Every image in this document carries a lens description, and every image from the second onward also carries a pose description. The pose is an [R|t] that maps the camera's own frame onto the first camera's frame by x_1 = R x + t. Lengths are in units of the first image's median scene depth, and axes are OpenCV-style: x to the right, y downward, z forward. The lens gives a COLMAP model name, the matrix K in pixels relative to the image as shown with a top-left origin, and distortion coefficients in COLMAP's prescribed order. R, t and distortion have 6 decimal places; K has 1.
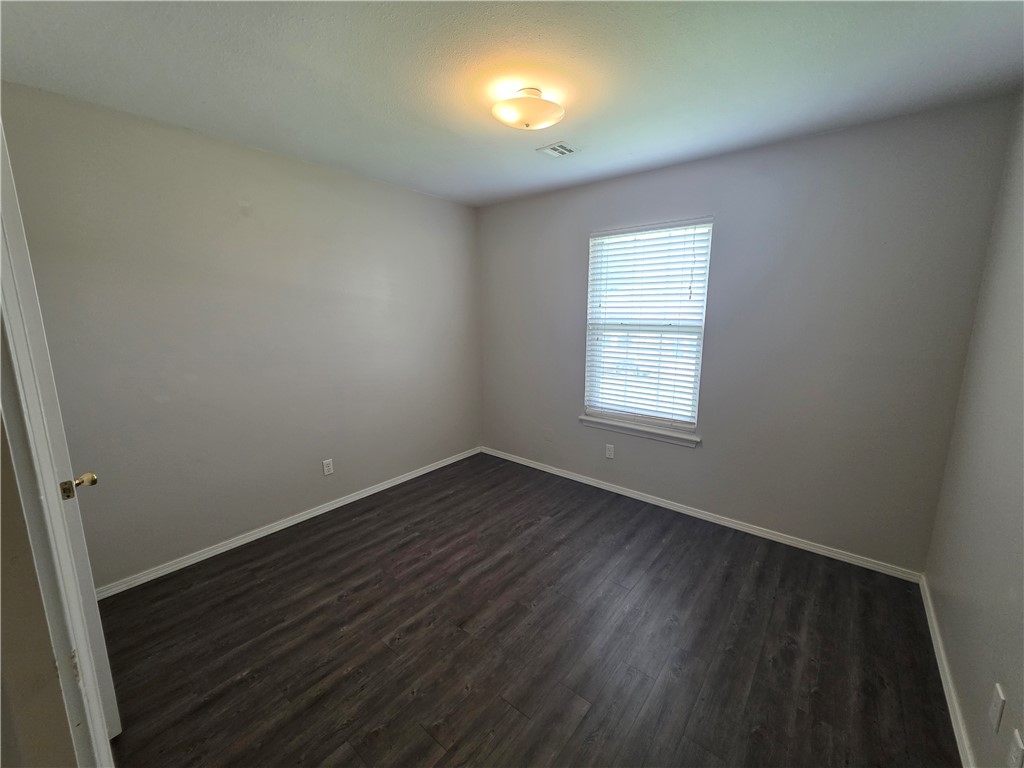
lens RADIAL K [[411.1, 0, 512.4], [0, 411.1, 379.1], [0, 0, 1]] dist [0.002754, 0.000590]
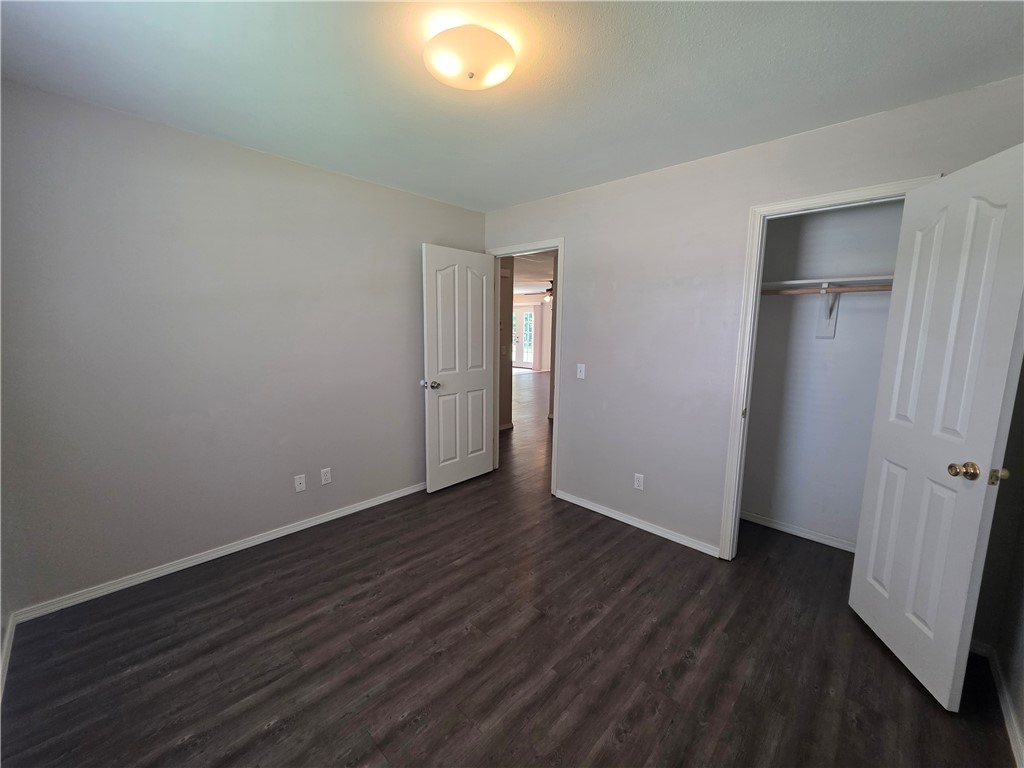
lens RADIAL K [[411.1, 0, 513.5], [0, 411.1, 384.2], [0, 0, 1]] dist [0.002754, 0.000590]
pose [[-0.997473, -0.023449, 0.067067, -0.101088], [-0.001804, 0.952024, 0.306017, -0.262013], [-0.071025, 0.305123, -0.949661, 1.703499]]
